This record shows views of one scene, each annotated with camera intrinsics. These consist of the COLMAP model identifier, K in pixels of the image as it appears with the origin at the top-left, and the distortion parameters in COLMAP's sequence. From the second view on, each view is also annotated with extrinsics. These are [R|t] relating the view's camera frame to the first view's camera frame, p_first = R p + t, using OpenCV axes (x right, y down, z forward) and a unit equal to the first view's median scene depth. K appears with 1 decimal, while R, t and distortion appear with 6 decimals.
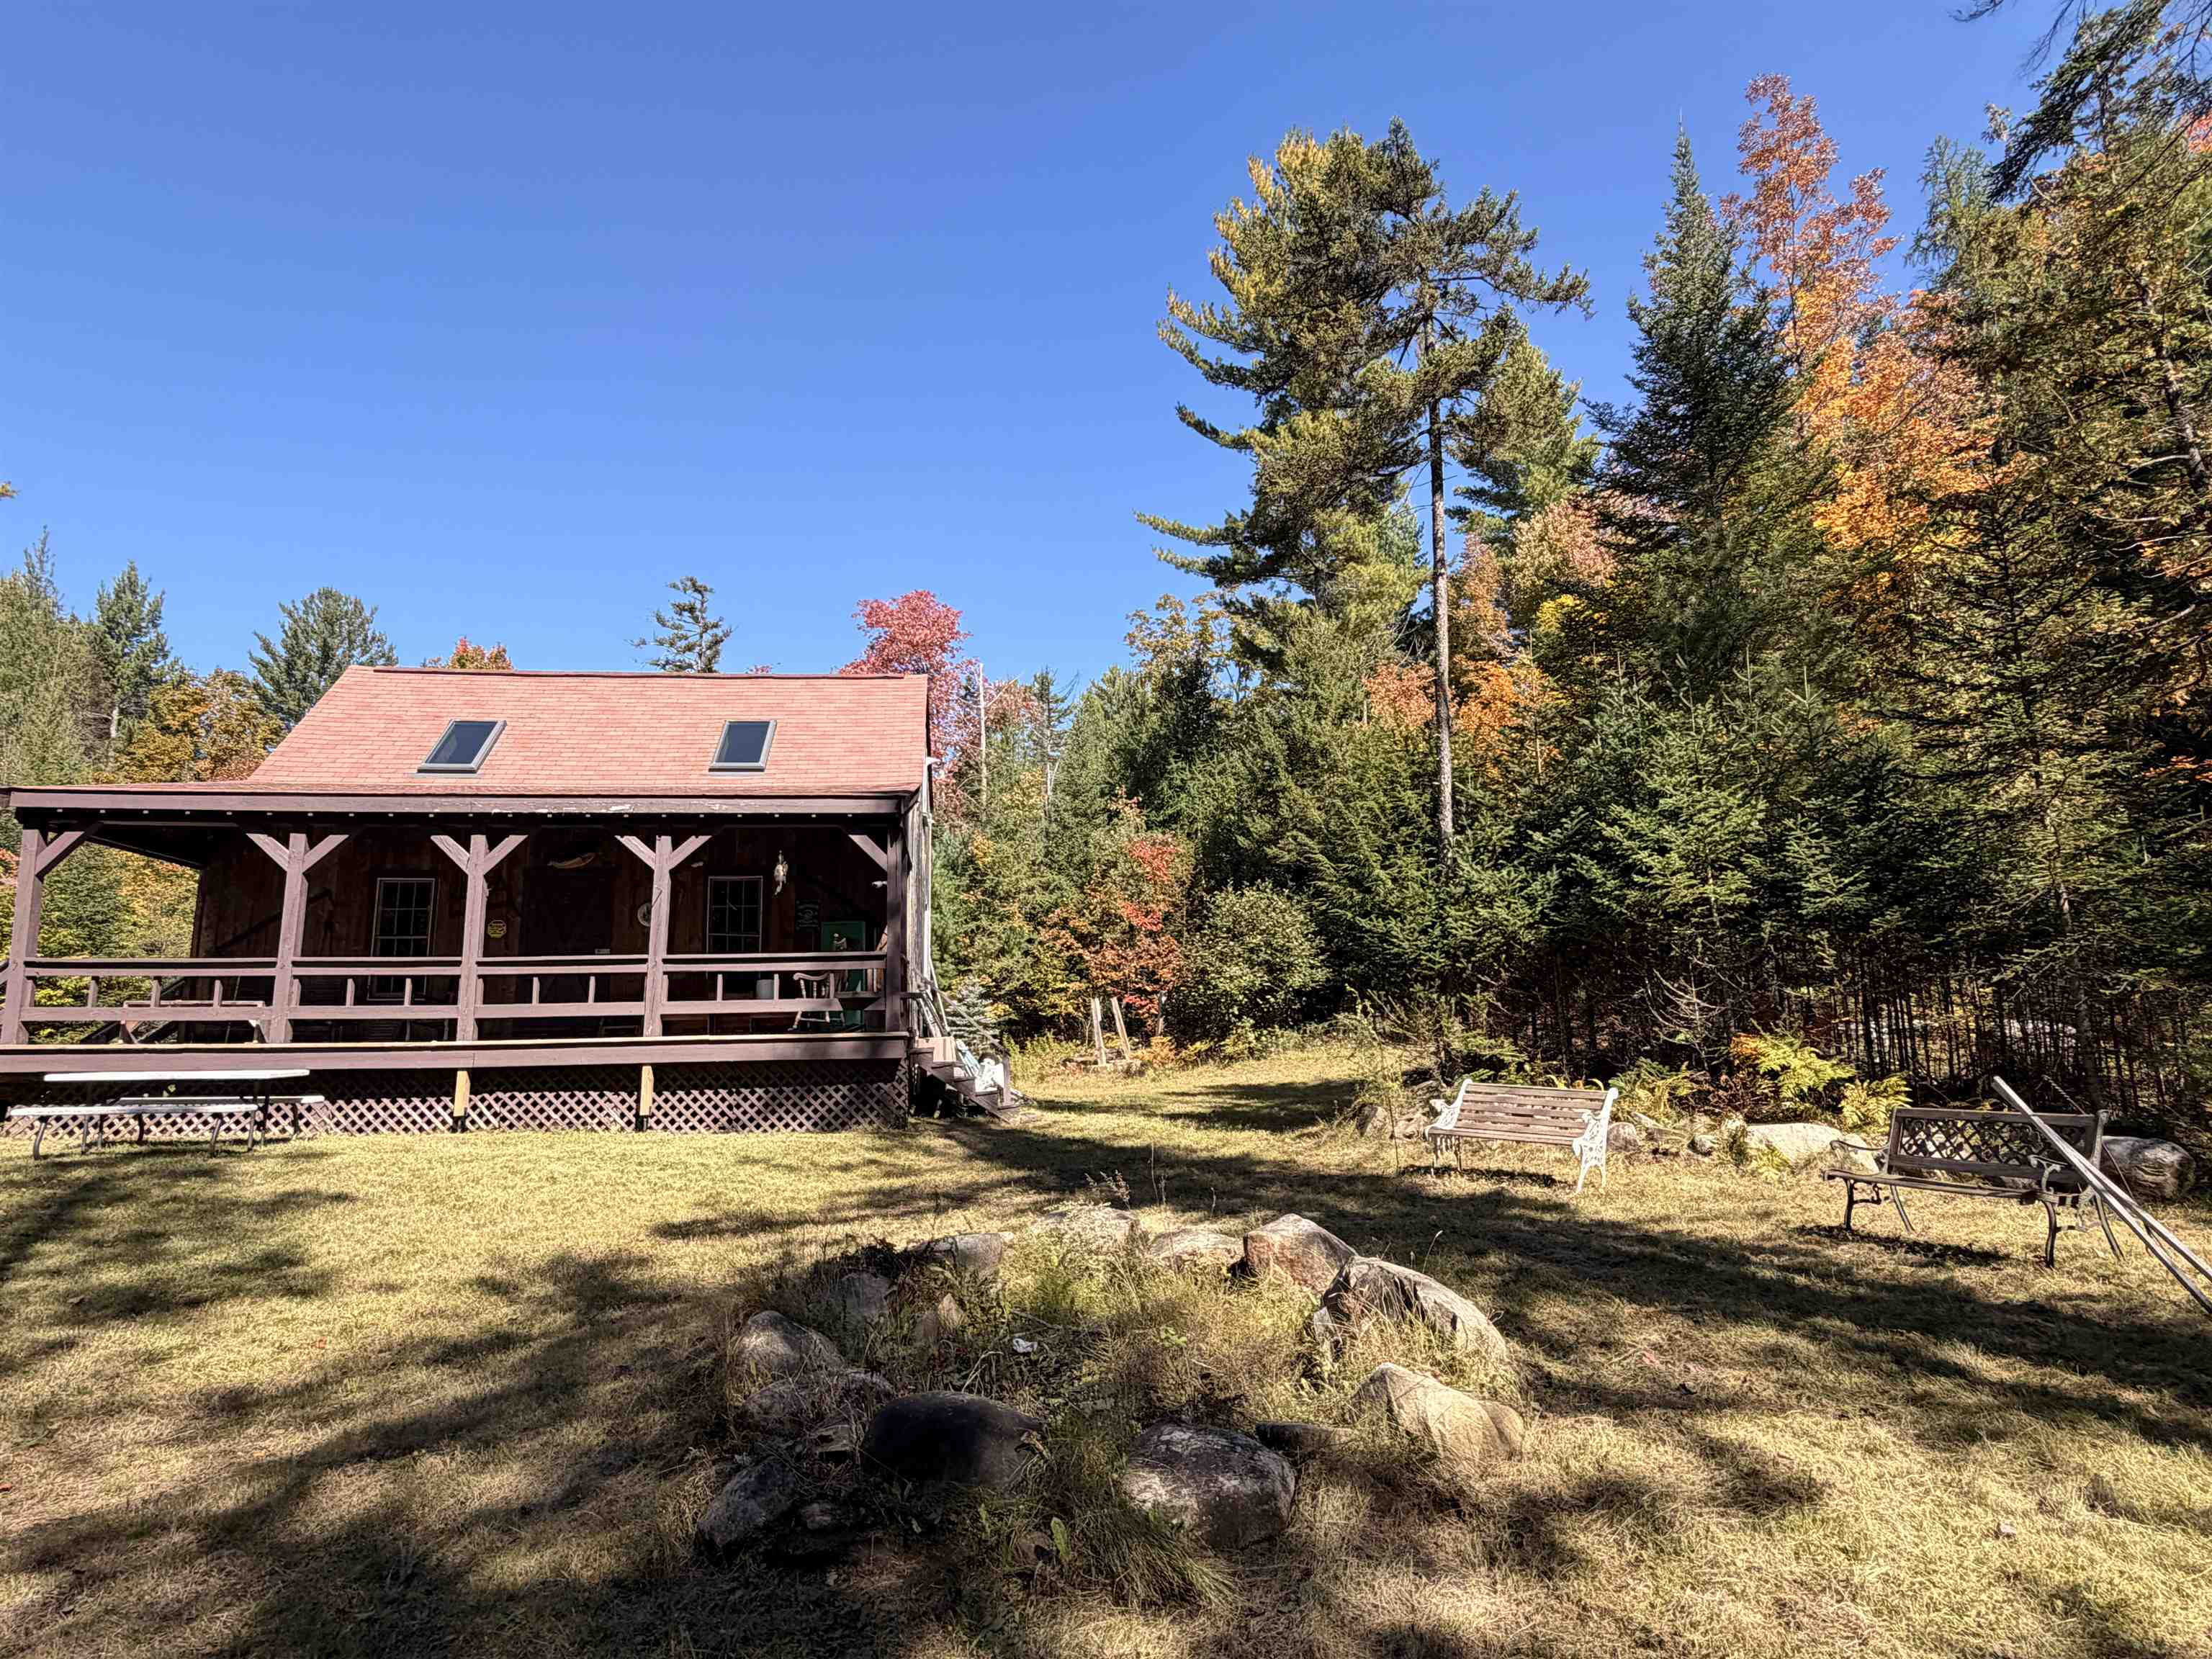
lens RADIAL K [[1205.8, 0, 1104.0], [0, 1205.8, 829.5], [0, 0, 1]] dist [-0.004181, 0.000546]
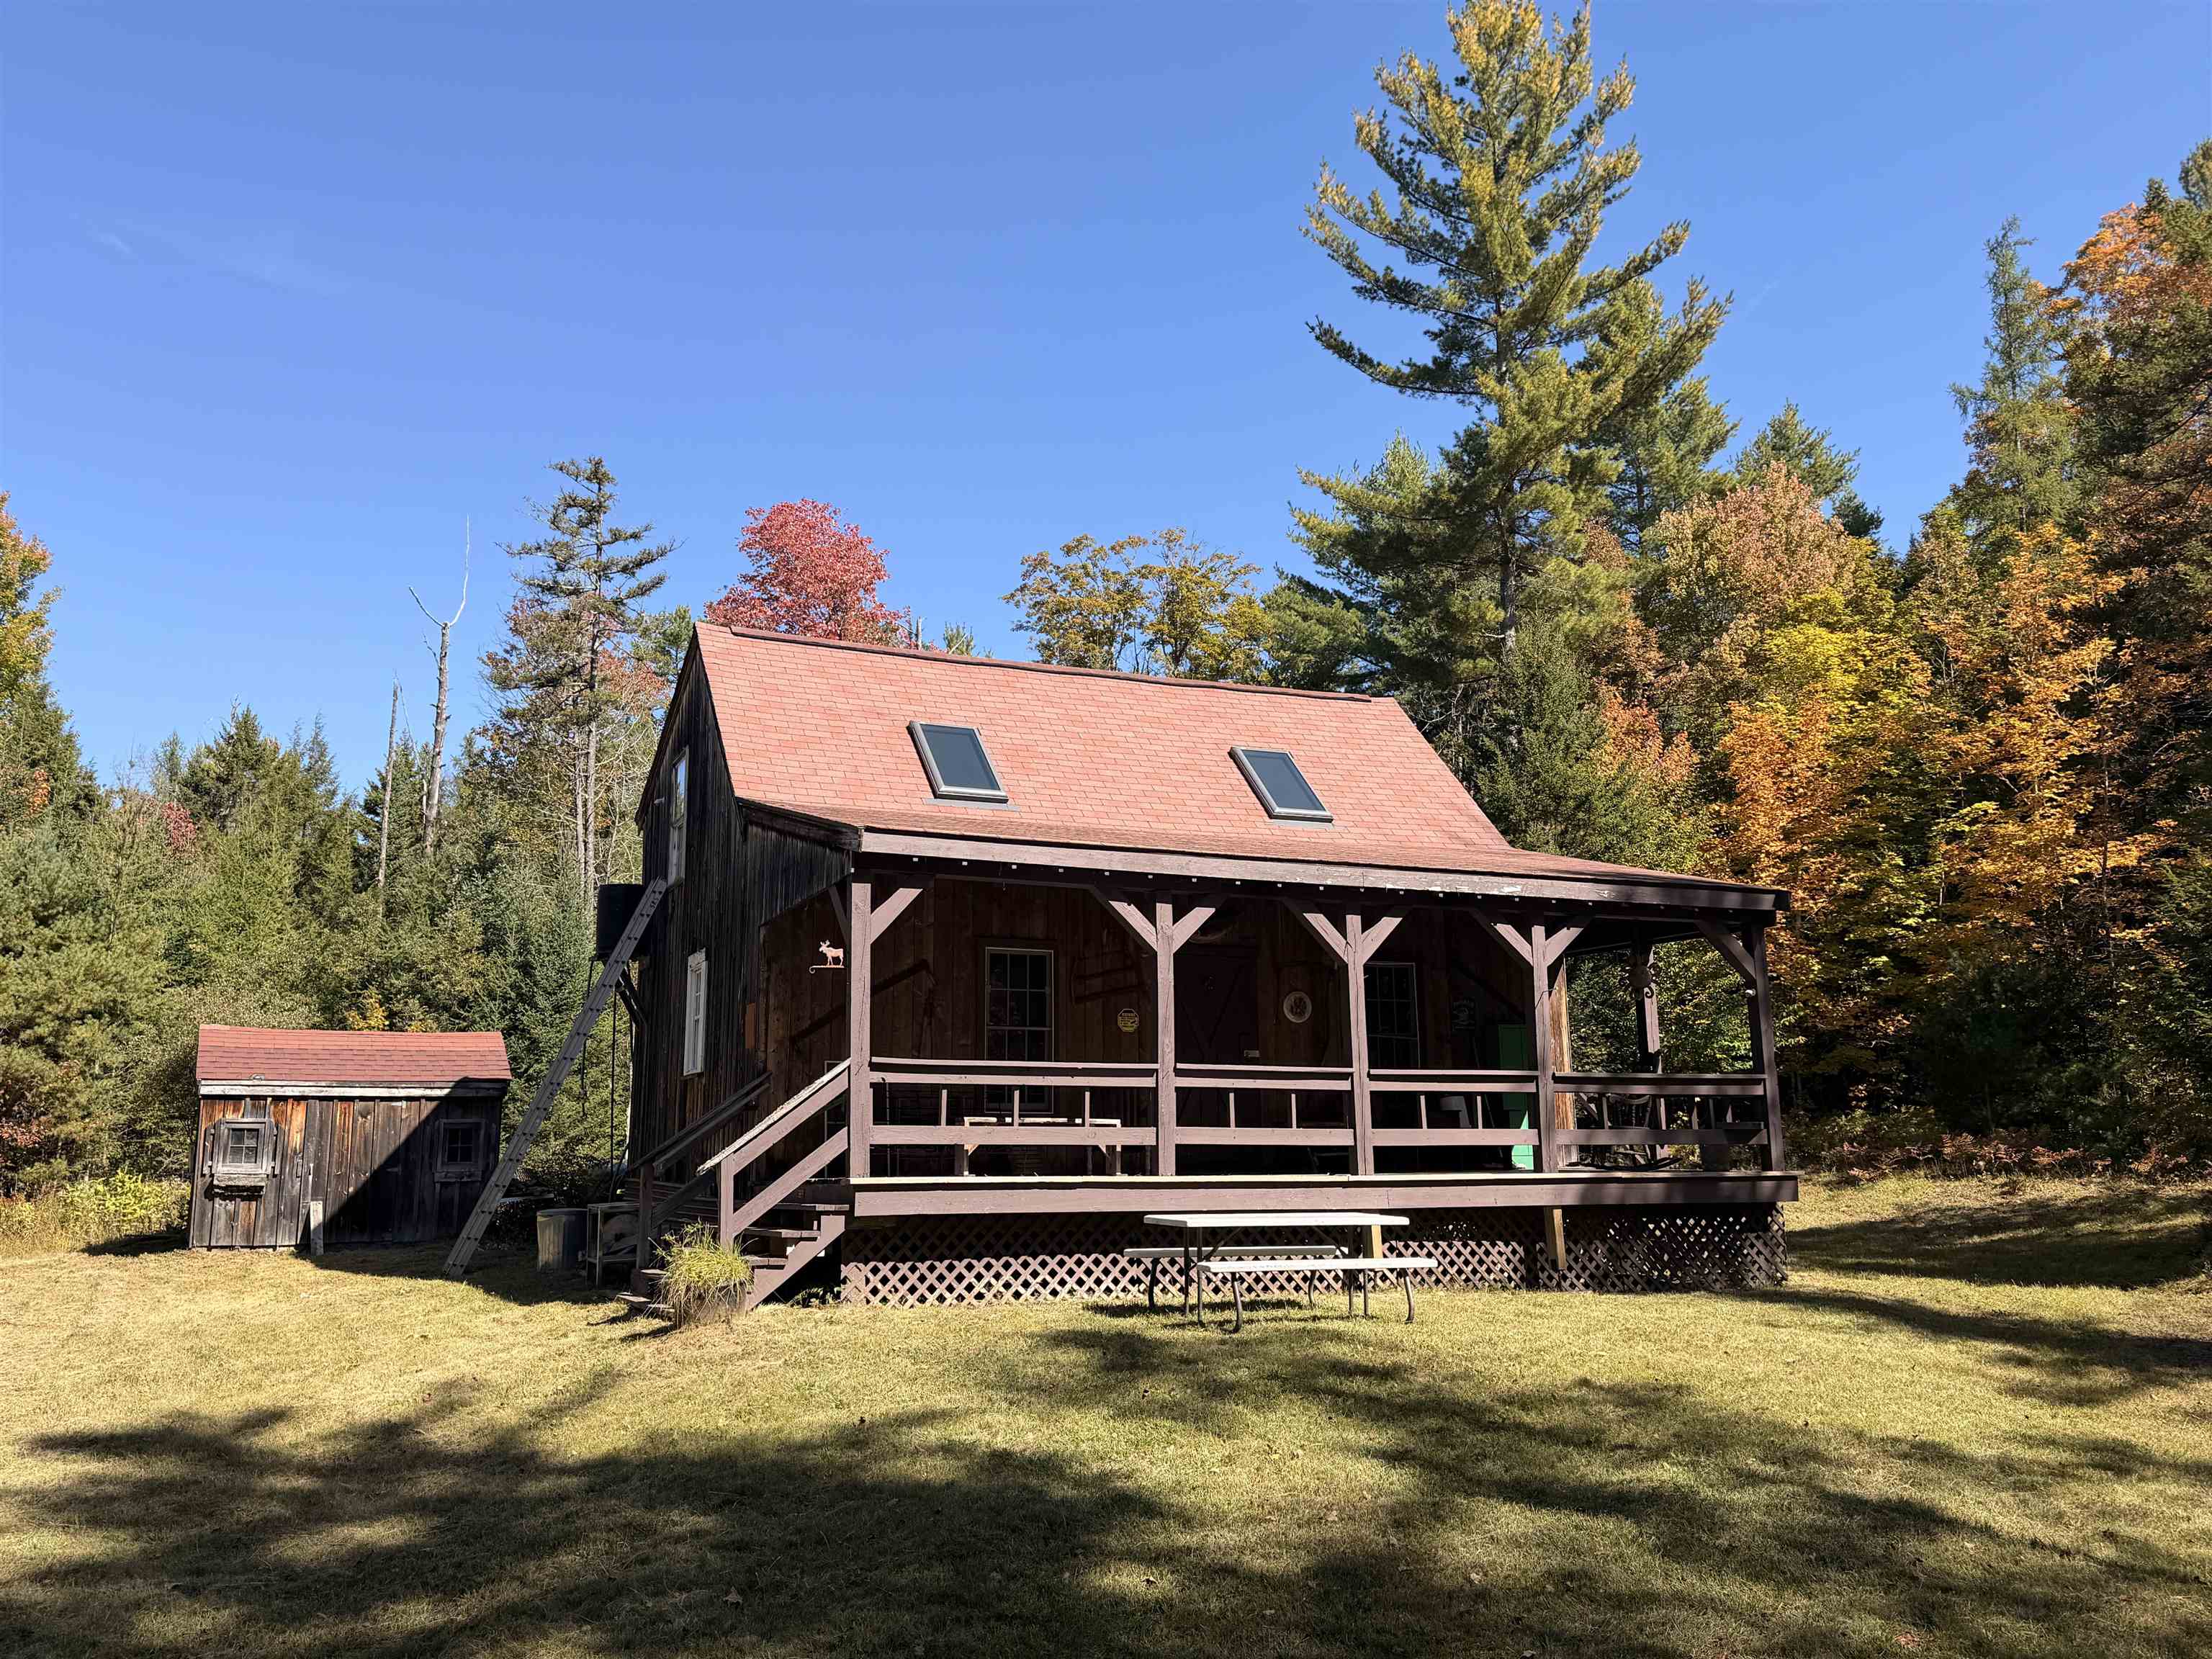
lens RADIAL K [[1828.7, 0, 1124.3], [0, 1828.7, 831.8], [0, 0, 1]] dist [-0.001350, -0.008059]
pose [[0.968000, 0.059467, 0.243801, -0.808767], [-0.053691, 0.998099, -0.030275, -0.004352], [-0.245138, 0.016217, 0.969353, -0.108761]]
